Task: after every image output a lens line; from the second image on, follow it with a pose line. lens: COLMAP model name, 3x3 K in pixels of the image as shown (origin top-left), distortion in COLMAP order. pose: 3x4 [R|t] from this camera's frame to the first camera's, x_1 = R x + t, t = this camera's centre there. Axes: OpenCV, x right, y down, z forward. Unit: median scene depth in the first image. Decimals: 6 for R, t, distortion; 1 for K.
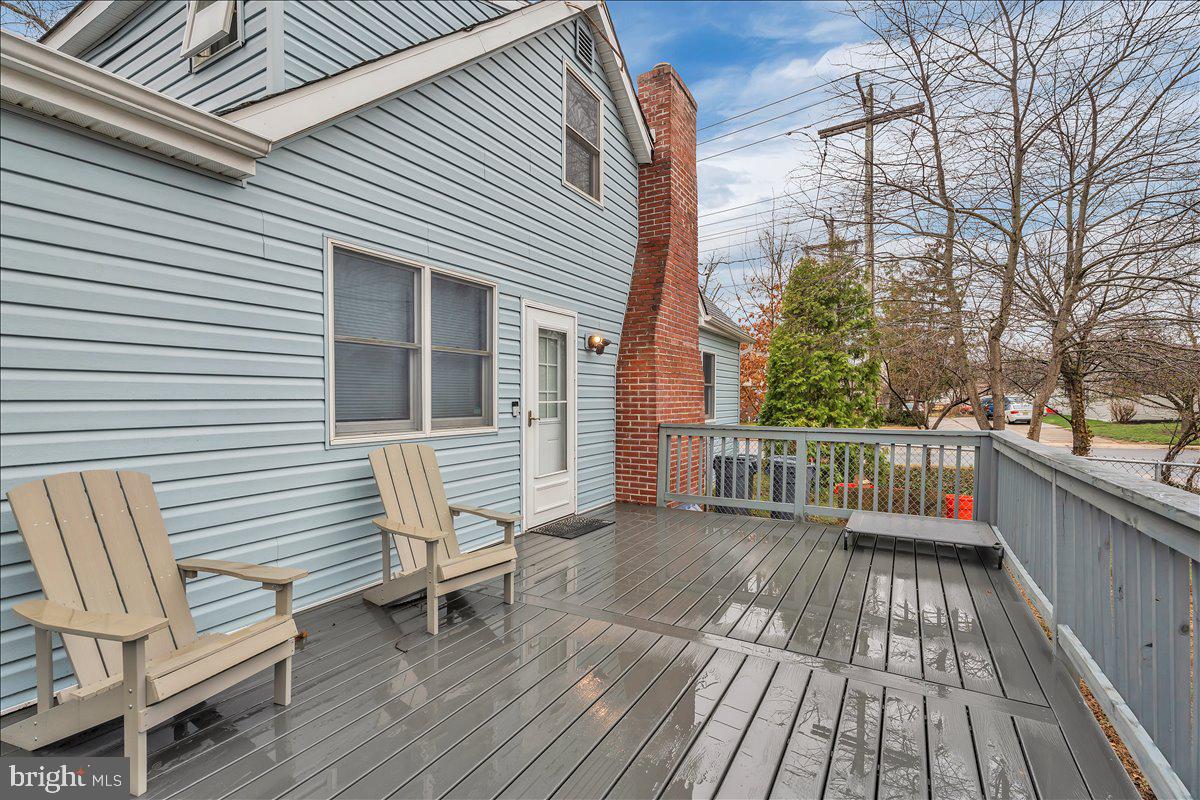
lens RADIAL K [[547.8, 0, 600.3], [0, 547.8, 401.8], [0, 0, 1]] dist [0.001175, 0.000598]
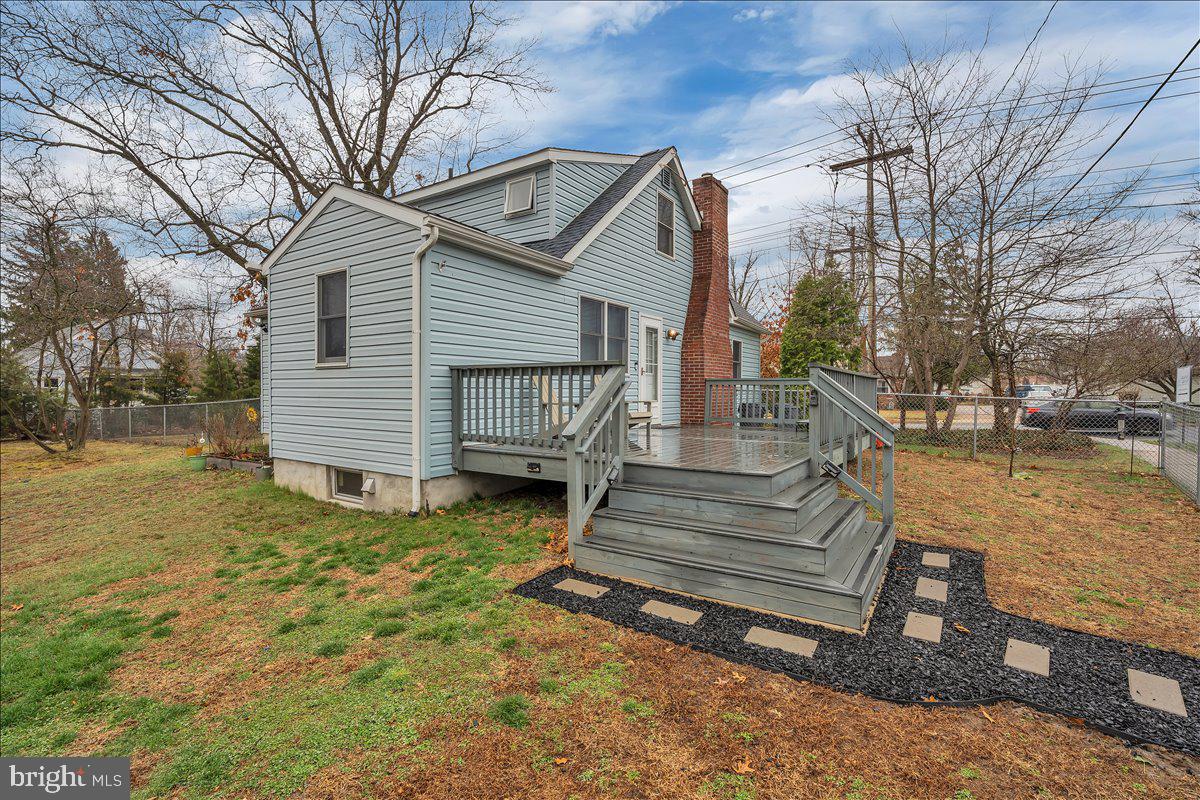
lens RADIAL K [[547.8, 0, 603.5], [0, 547.8, 401.7], [0, 0, 1]] dist [0.001175, 0.000598]
pose [[0.997904, 0.000014, -0.064710, -0.109807], [0.000598, 0.999955, 0.009435, 0.096642], [0.064707, -0.009454, 0.997860, -0.812639]]
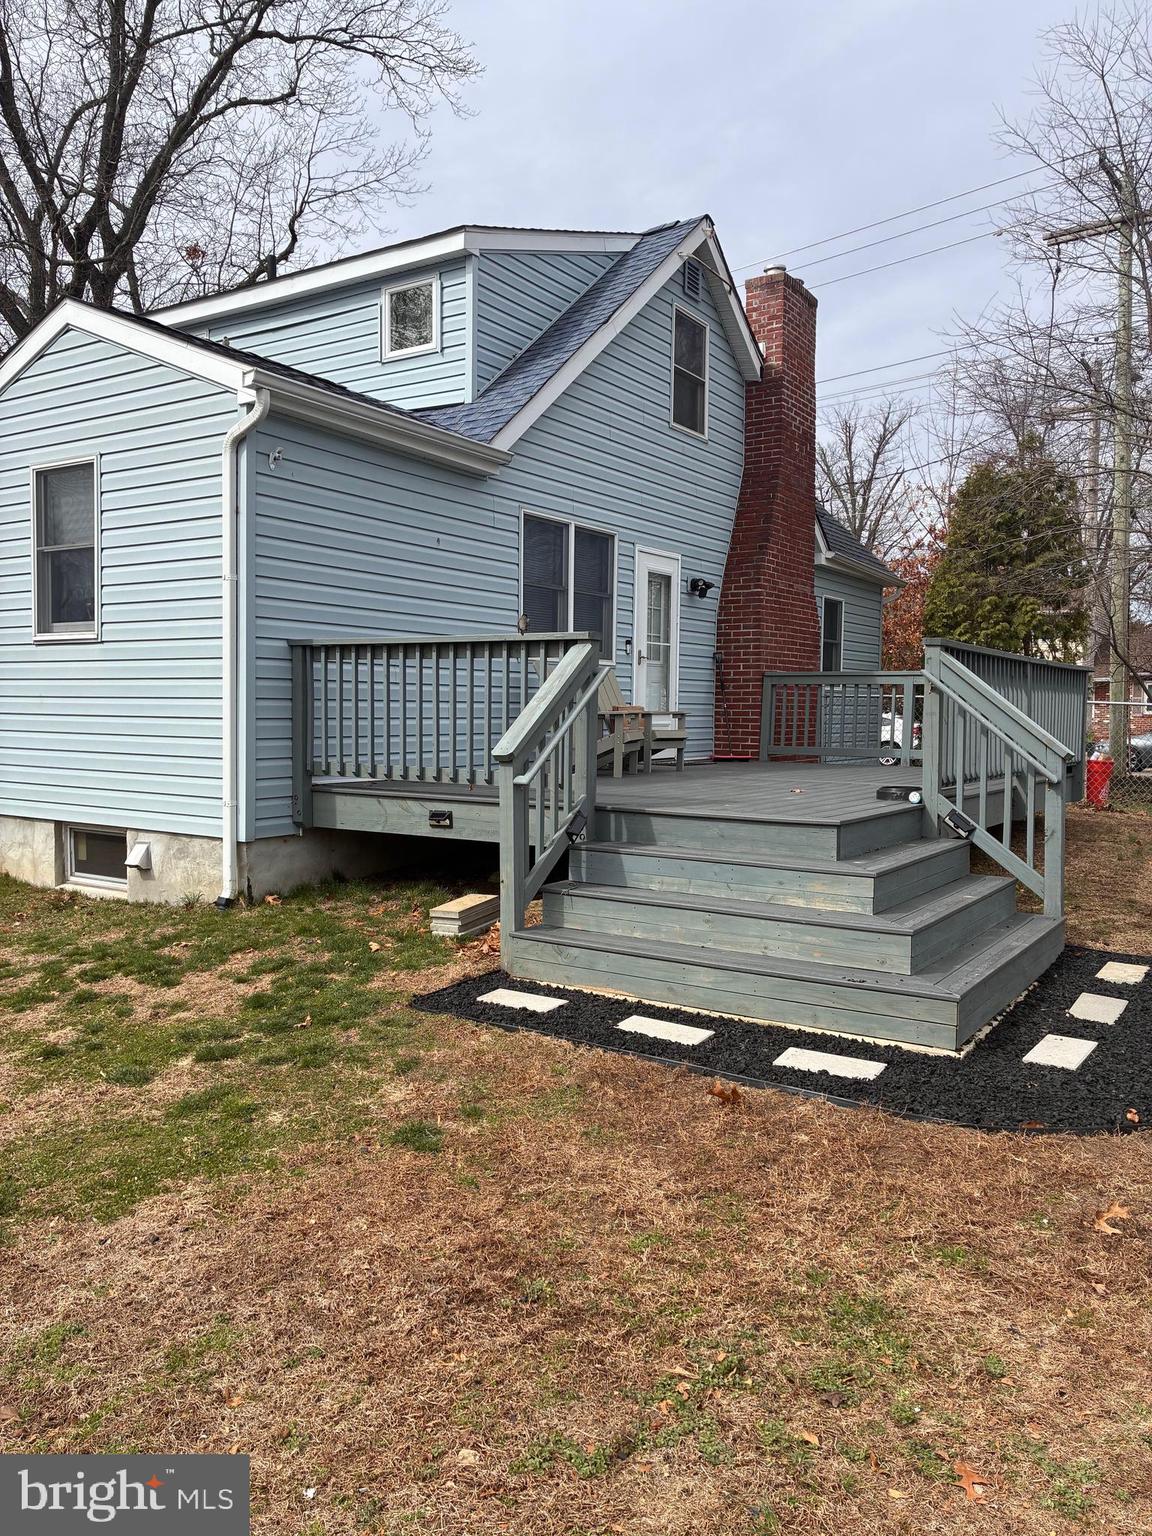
lens RADIAL K [[1167.2, 0, 562.5], [0, 1167.2, 761.5], [0, 0, 1]] dist [0.062185, -0.019793]
pose [[0.997324, 0.010358, -0.072364, -0.088092], [-0.007647, 0.999262, 0.037645, 0.117640], [0.072701, -0.036991, 0.996668, -1.012983]]
